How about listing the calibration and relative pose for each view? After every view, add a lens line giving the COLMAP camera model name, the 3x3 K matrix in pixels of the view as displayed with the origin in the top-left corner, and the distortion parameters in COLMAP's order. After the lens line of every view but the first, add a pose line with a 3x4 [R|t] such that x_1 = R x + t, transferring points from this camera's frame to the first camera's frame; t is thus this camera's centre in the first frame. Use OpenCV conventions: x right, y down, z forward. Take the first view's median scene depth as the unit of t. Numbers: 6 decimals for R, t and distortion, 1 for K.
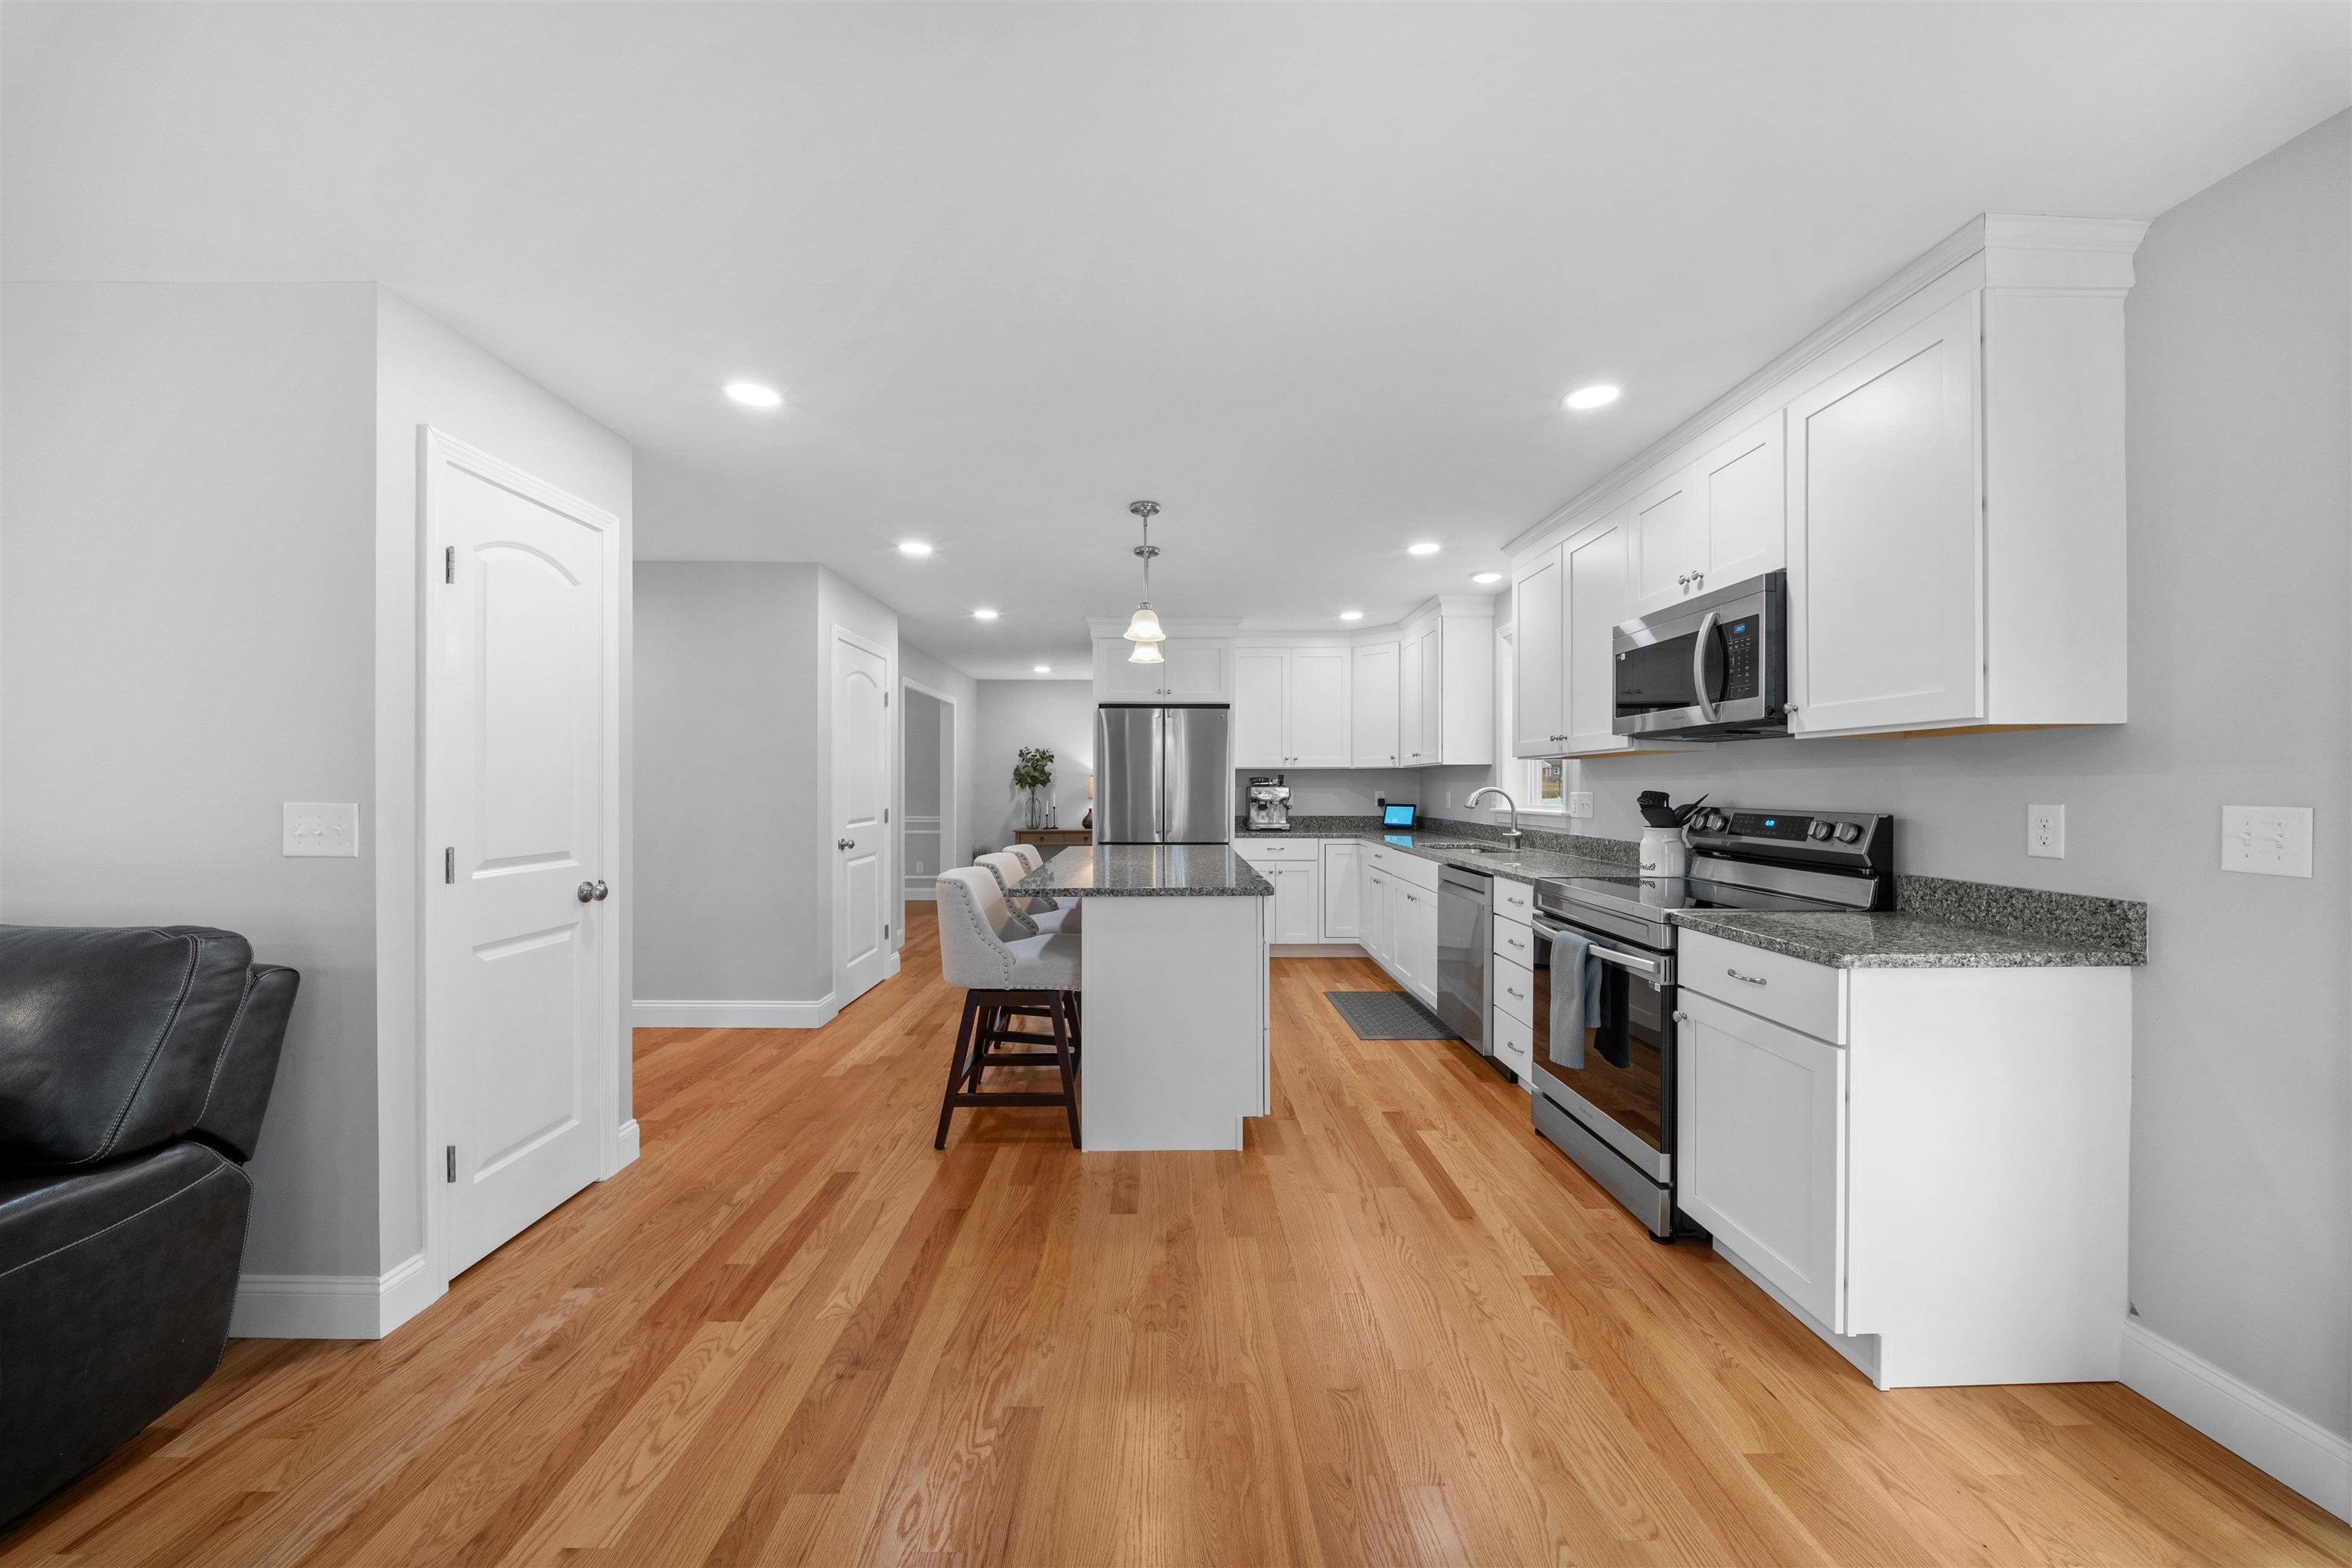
lens RADIAL K [[826.1, 0, 1170.5], [0, 826.1, 788.5], [0, 0, 1]] dist [0.001047, 0.000010]
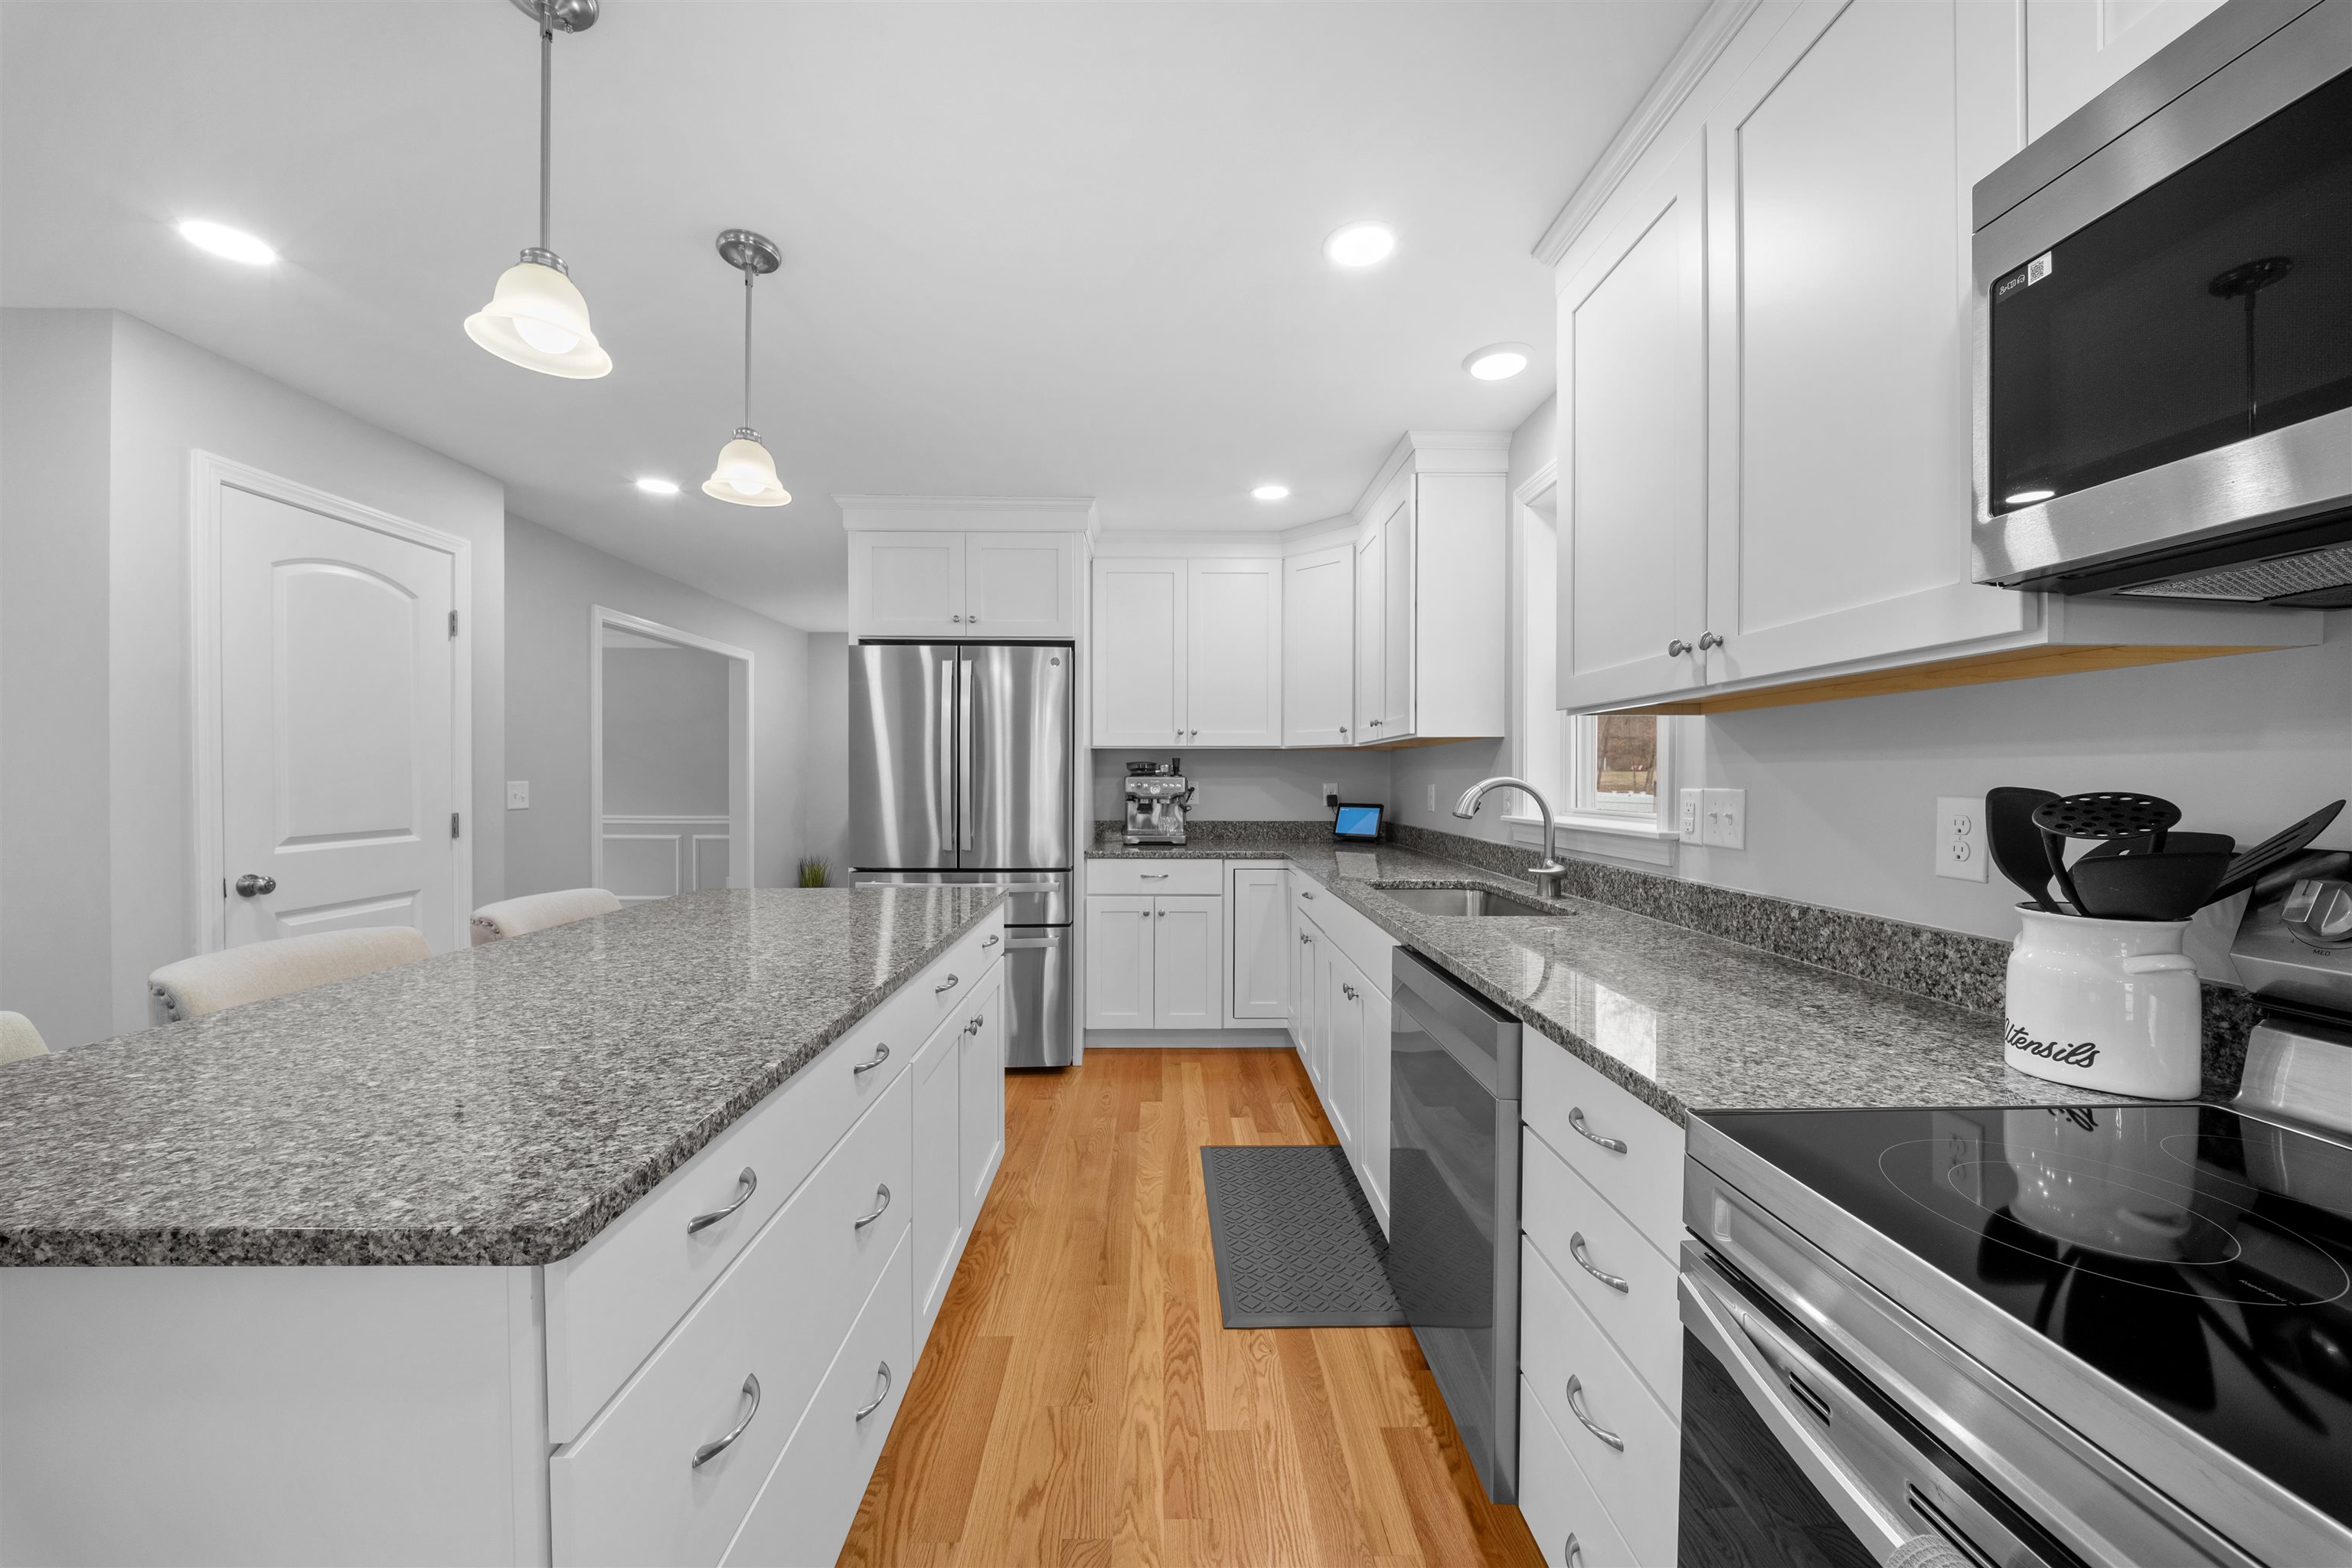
lens RADIAL K [[831.9, 0, 1179.3], [0, 831.9, 781.7], [0, 0, 1]] dist [-0.000549, -0.003789]
pose [[0.999938, 0.001914, 0.010943, 0.173417], [-0.001941, 0.999995, 0.002406, 0.000491], [-0.010939, -0.002427, 0.999937, 0.467825]]
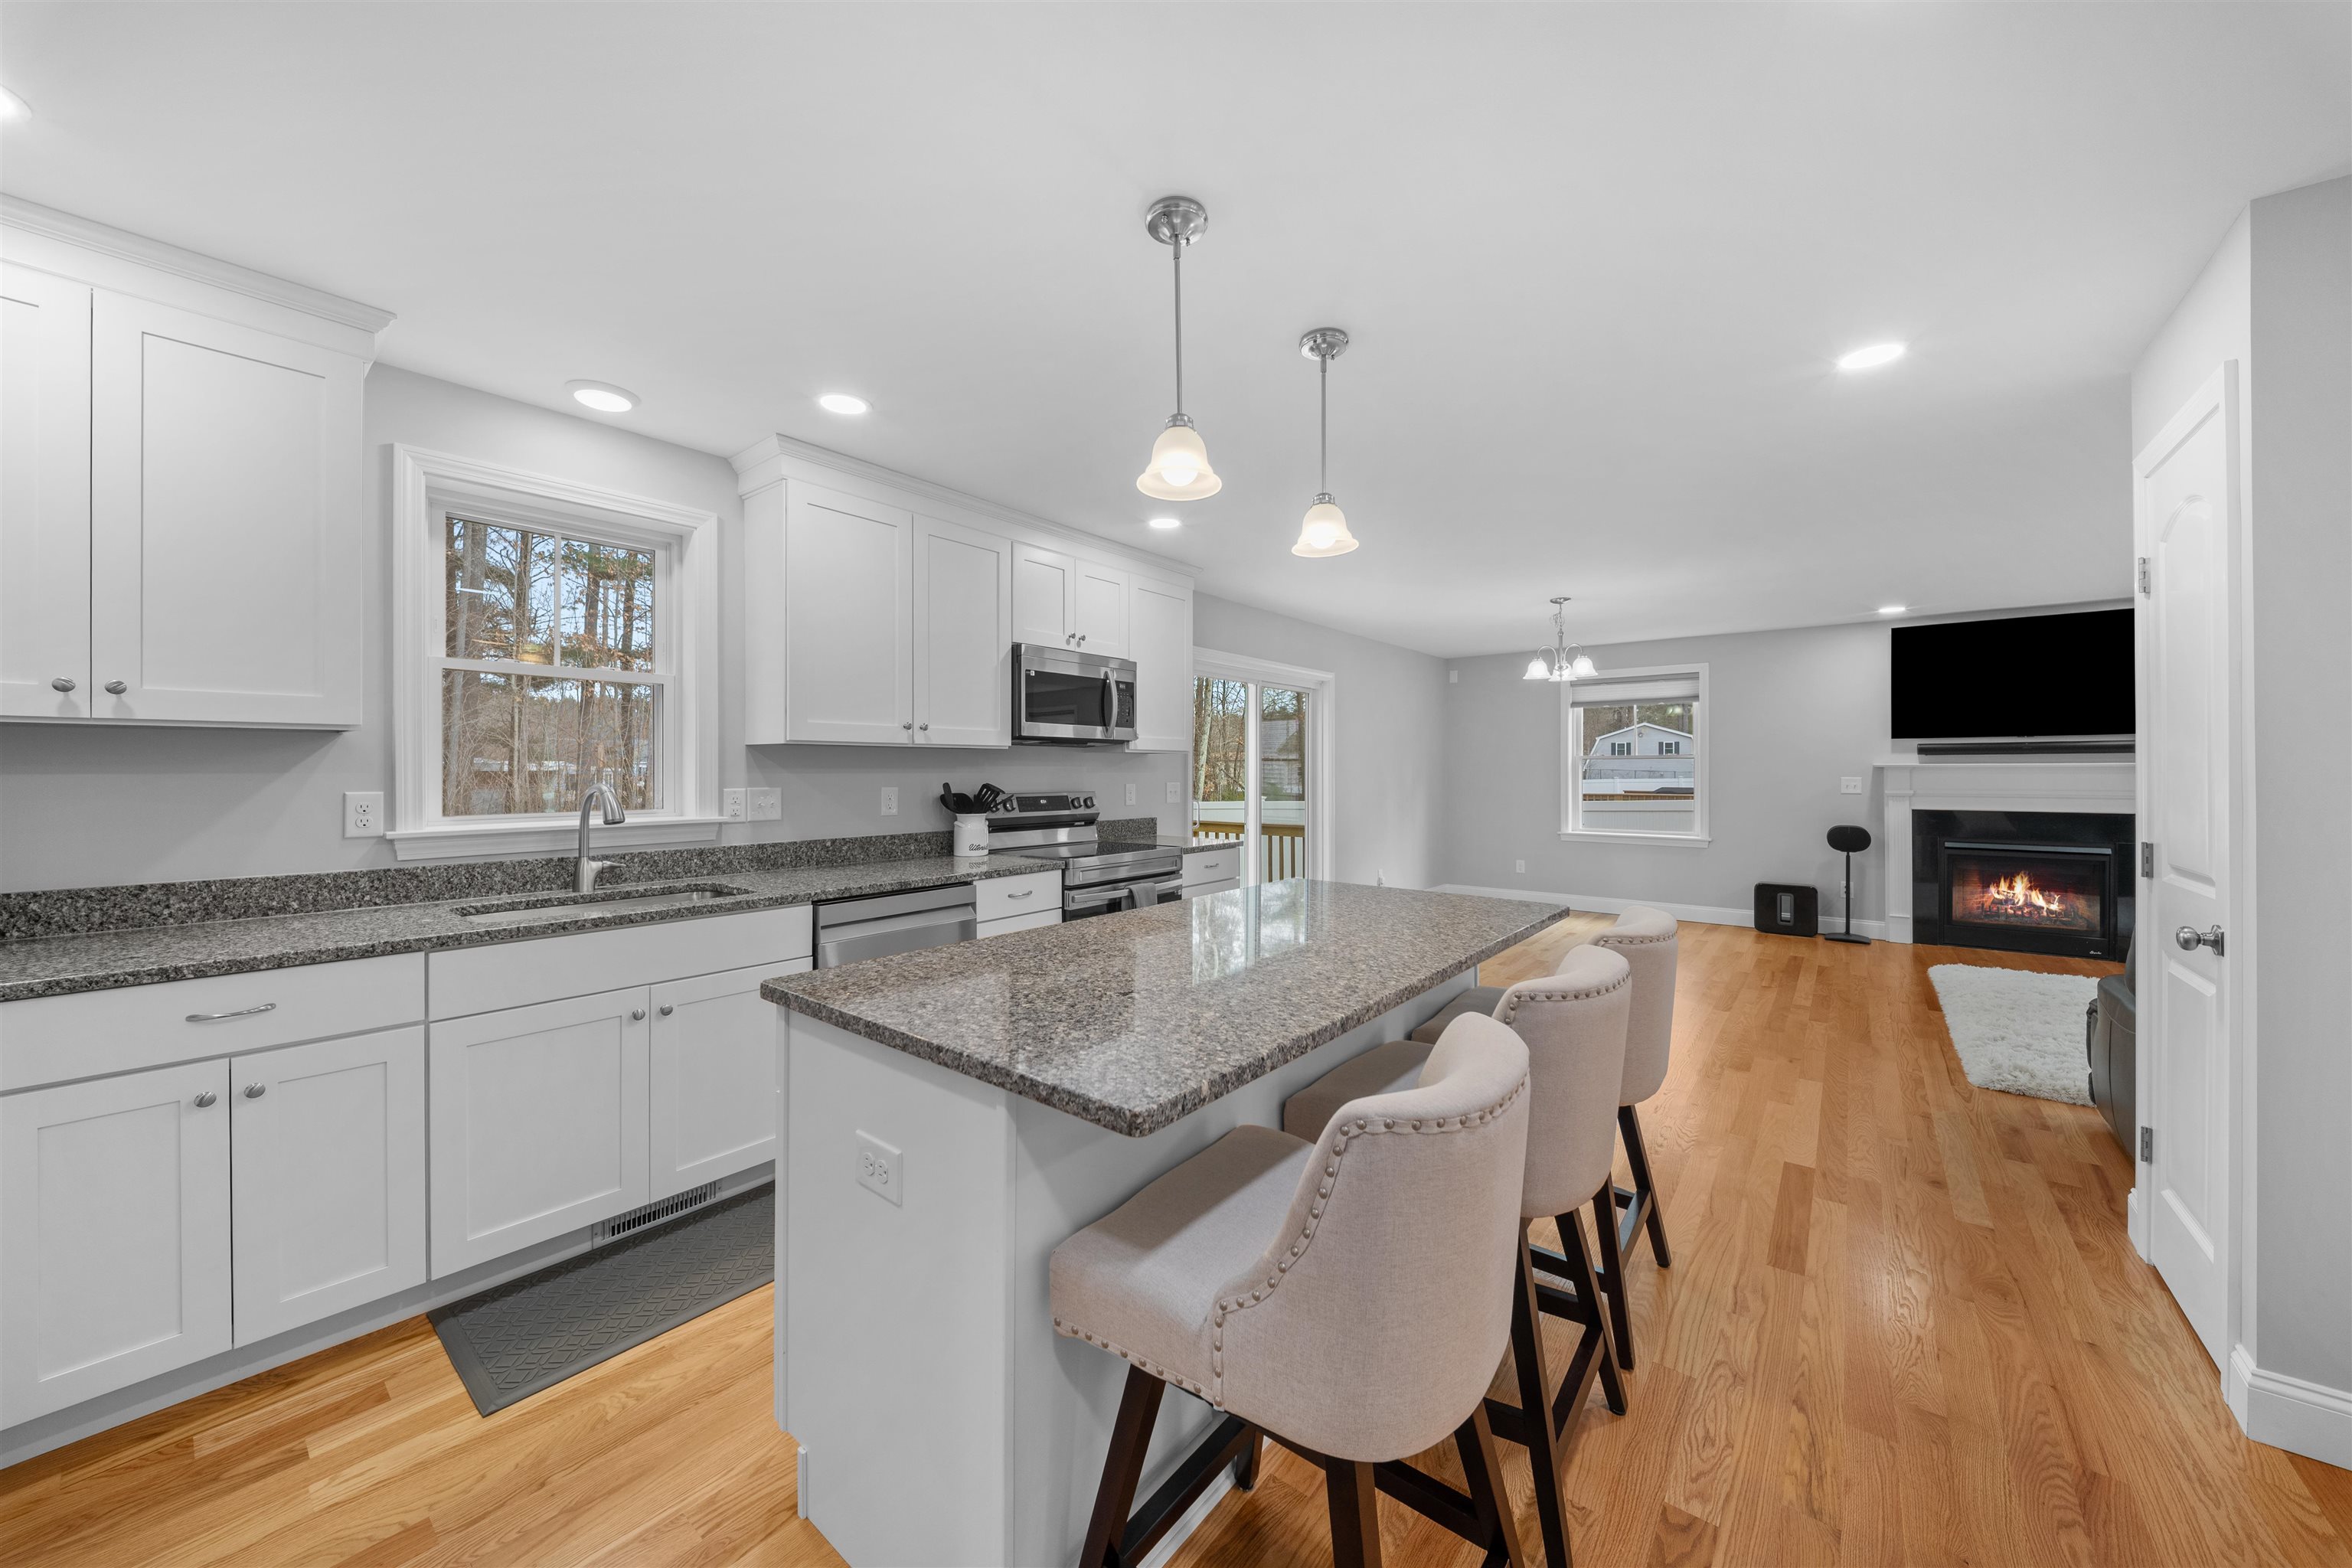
lens RADIAL K [[842.4, 0, 1184.7], [0, 842.4, 766.8], [0, 0, 1]] dist [0.000876, -0.000038]
pose [[-0.781988, 0.004751, 0.623275, -0.257269], [0.003670, 0.999989, -0.003018, -0.009539], [-0.623283, -0.000073, -0.781997, 1.152399]]
